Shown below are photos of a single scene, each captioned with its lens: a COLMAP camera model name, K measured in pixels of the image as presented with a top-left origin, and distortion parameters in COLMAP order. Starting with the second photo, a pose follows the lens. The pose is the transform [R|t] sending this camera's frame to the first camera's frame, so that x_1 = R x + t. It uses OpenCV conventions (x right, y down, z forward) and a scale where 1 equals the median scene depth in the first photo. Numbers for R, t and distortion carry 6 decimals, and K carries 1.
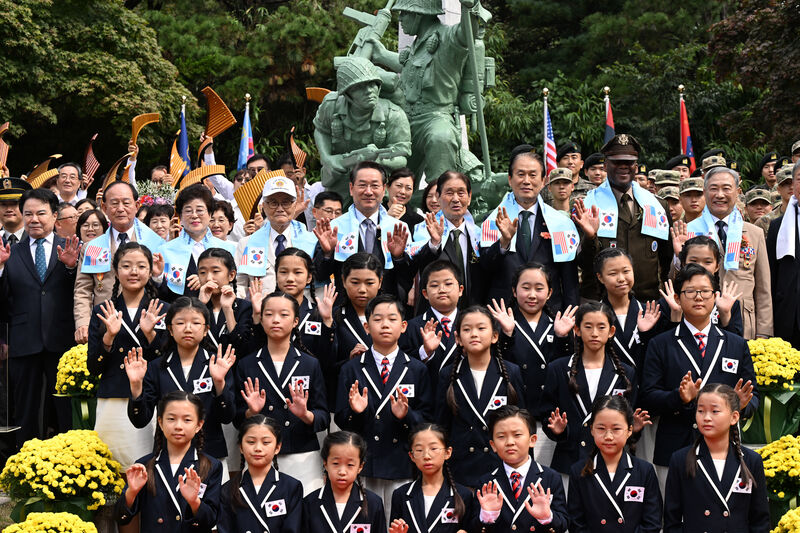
lens RADIAL K [[1525.3, 0, 397.9], [0, 1525.3, 267.4], [0, 0, 1]] dist [0.006191, 0.000000]
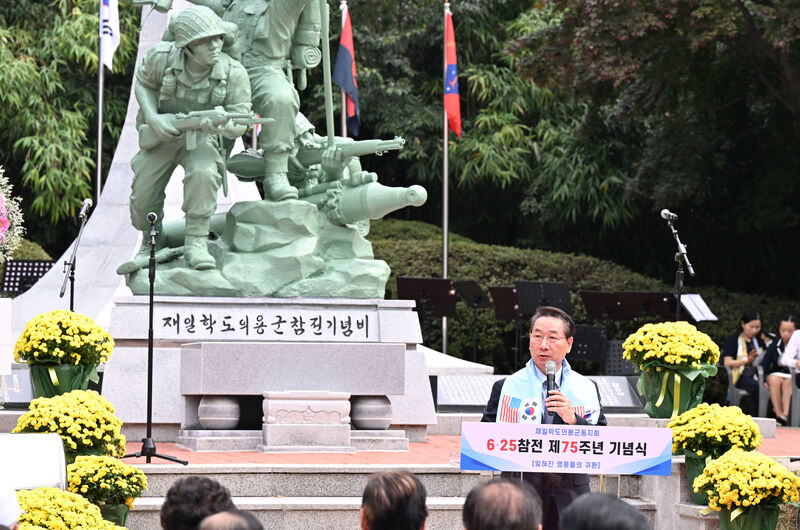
lens RADIAL K [[2586.5, 0, 400.6], [0, 2586.5, 265.2], [0, 0, 1]] dist [-0.044412, 0.000000]
pose [[0.979405, 0.024299, 0.200439, -0.207676], [-0.026241, 0.999631, 0.007034, -0.000960], [-0.200194, -0.012149, 0.979681, -0.494651]]
